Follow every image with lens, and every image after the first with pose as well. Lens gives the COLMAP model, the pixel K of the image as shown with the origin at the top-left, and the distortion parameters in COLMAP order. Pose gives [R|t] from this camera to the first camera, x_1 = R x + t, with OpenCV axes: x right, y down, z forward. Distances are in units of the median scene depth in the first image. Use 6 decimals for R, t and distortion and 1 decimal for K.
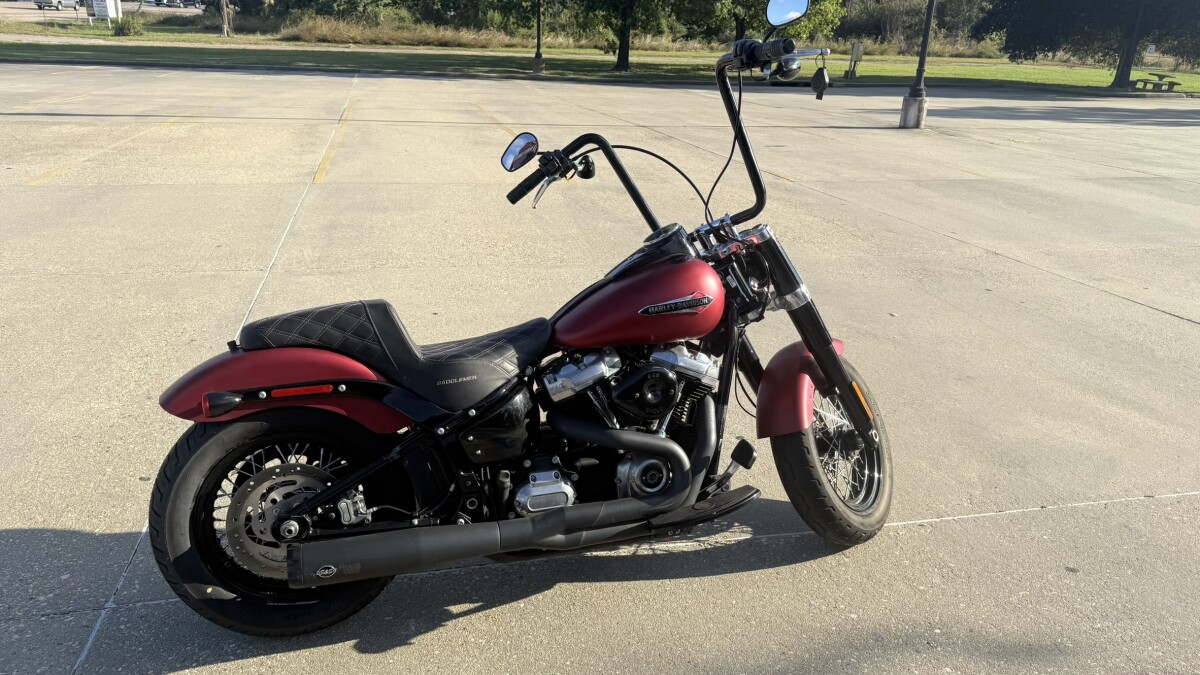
lens RADIAL K [[842.8, 0, 606.4], [0, 842.8, 320.2], [0, 0, 1]] dist [0.072551, -0.098595]
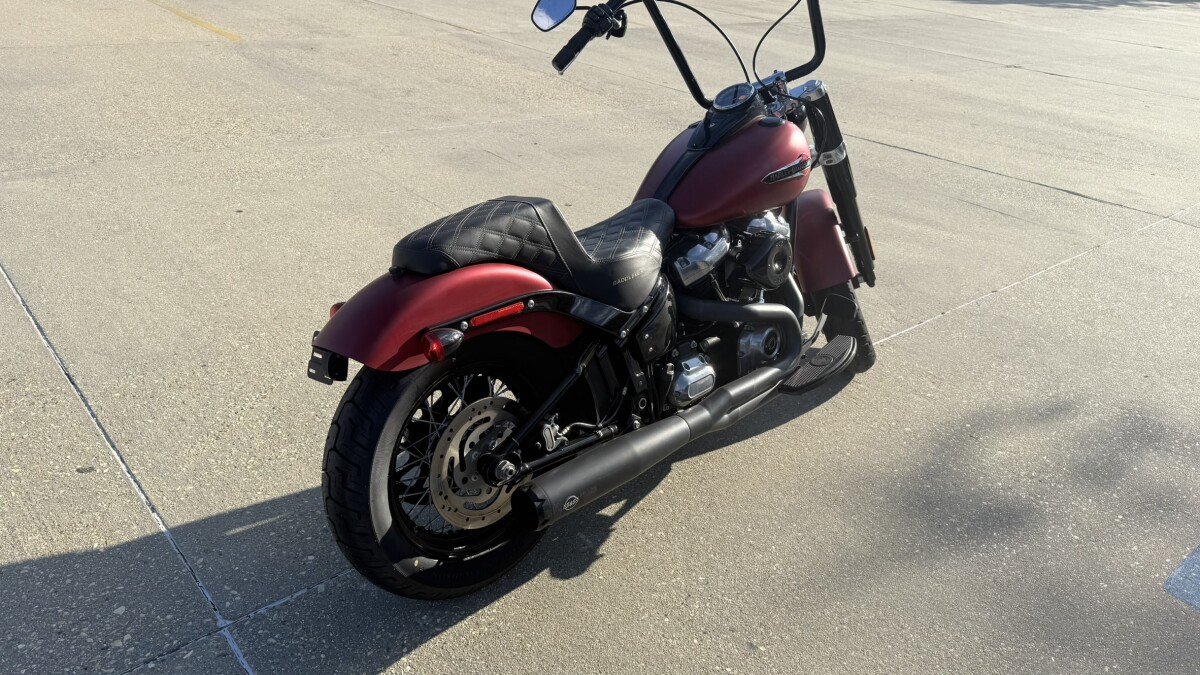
lens RADIAL K [[842.8, 0, 601.7], [0, 842.8, 343.7], [0, 0, 1]] dist [0.072551, -0.098595]
pose [[0.886866, -0.176938, 0.426803, -0.534087], [0.093321, 0.973325, 0.209592, -0.045706], [-0.452503, -0.146051, 0.879722, 0.179857]]
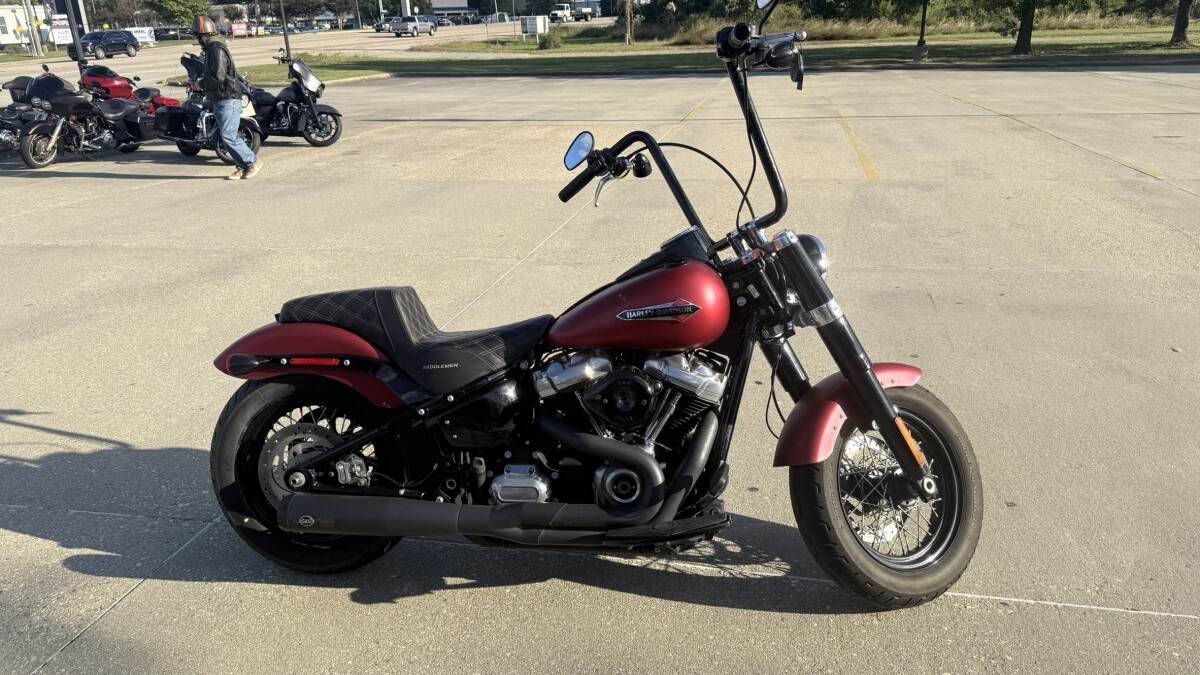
lens RADIAL K [[842.8, 0, 608.0], [0, 842.8, 317.8], [0, 0, 1]] dist [0.072551, -0.098595]
pose [[0.904834, 0.076943, -0.418753, 0.403246], [-0.076102, 0.996924, 0.018738, -0.023156], [0.418907, 0.014913, 0.907907, 0.106234]]
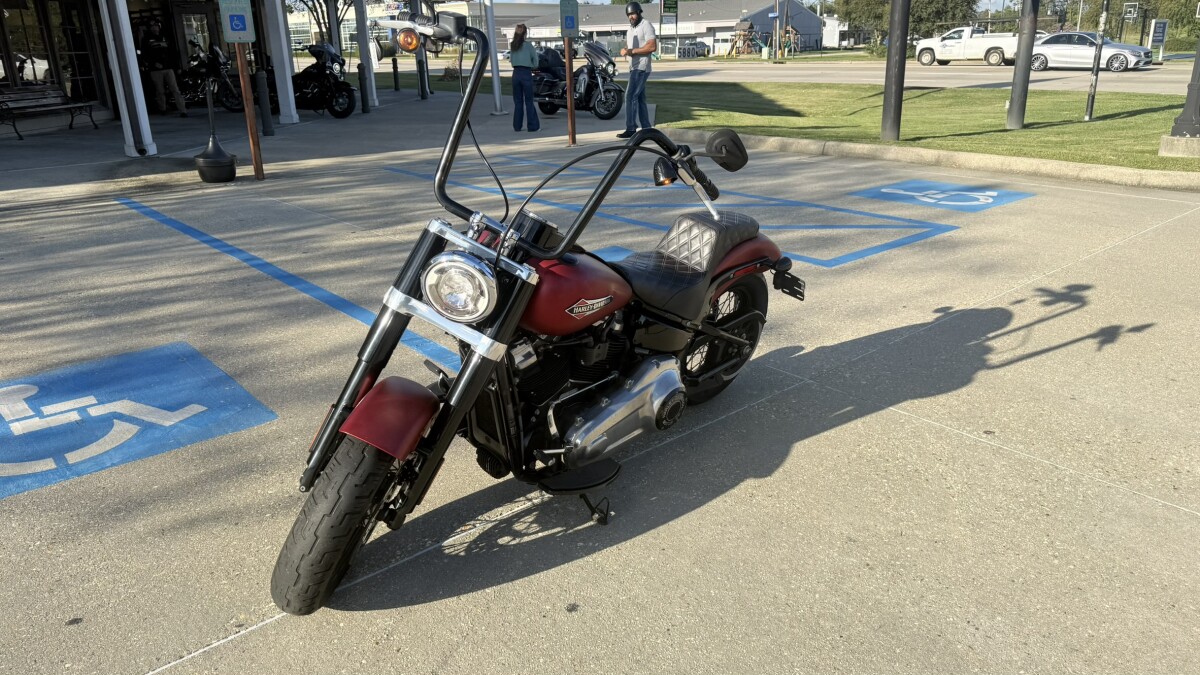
lens RADIAL K [[842.8, 0, 608.6], [0, 842.8, 337.0], [0, 0, 1]] dist [0.072551, -0.098595]
pose [[-0.878076, 0.139859, -0.457627, 0.458184], [-0.168062, 0.805278, 0.568579, -0.557845], [0.448038, 0.576165, -0.683590, 1.788004]]
